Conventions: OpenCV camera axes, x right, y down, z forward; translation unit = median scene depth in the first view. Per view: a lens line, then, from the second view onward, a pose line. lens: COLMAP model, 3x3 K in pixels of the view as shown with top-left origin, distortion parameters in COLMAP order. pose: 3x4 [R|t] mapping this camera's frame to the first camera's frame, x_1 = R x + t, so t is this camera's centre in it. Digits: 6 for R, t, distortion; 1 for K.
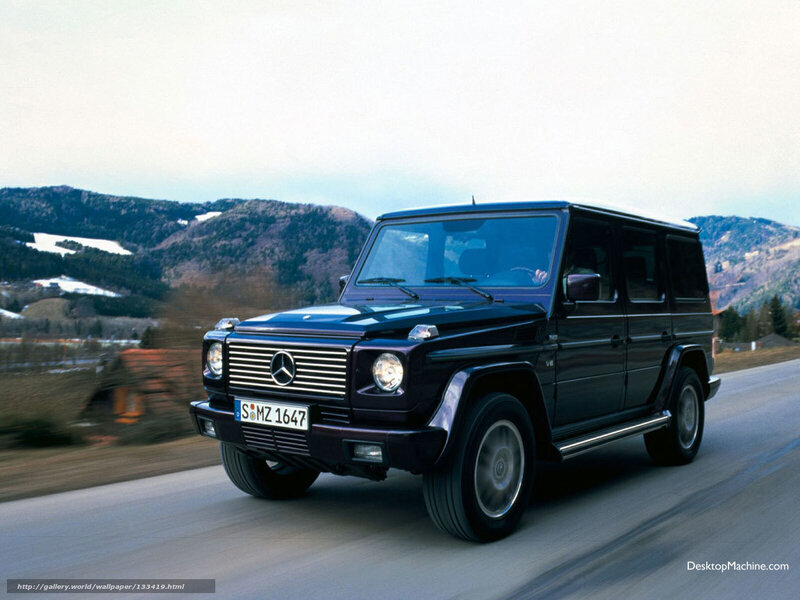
lens RADIAL K [[789.2, 0, 400.0], [0, 789.2, 300.0], [0, 0, 1]] dist [-0.064871, -0.001054]
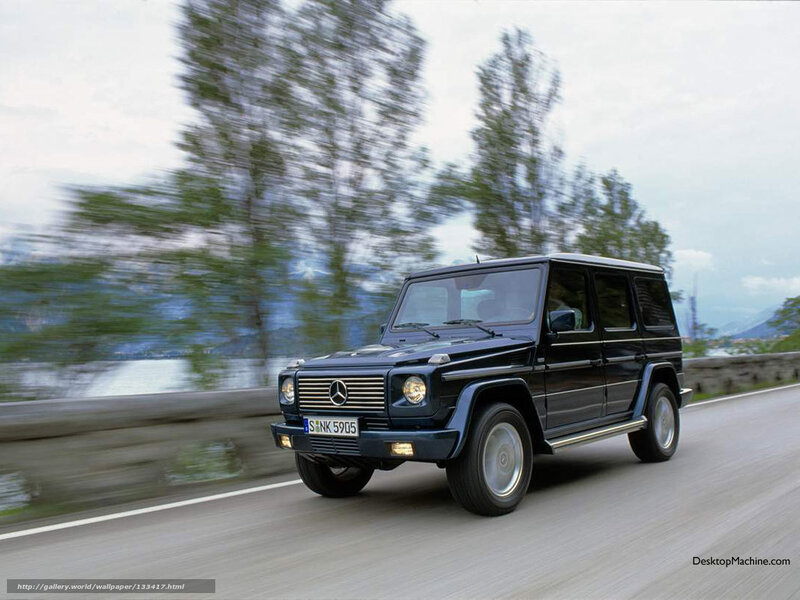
lens RADIAL K [[789.2, 0, 400.0], [0, 789.2, 300.0], [0, 0, 1]] dist [-0.064871, -0.001054]
pose [[0.995012, -0.056529, -0.082190, 0.075394], [0.050002, 0.995587, -0.079413, 0.041041], [0.086316, 0.074907, 0.993448, -0.339454]]
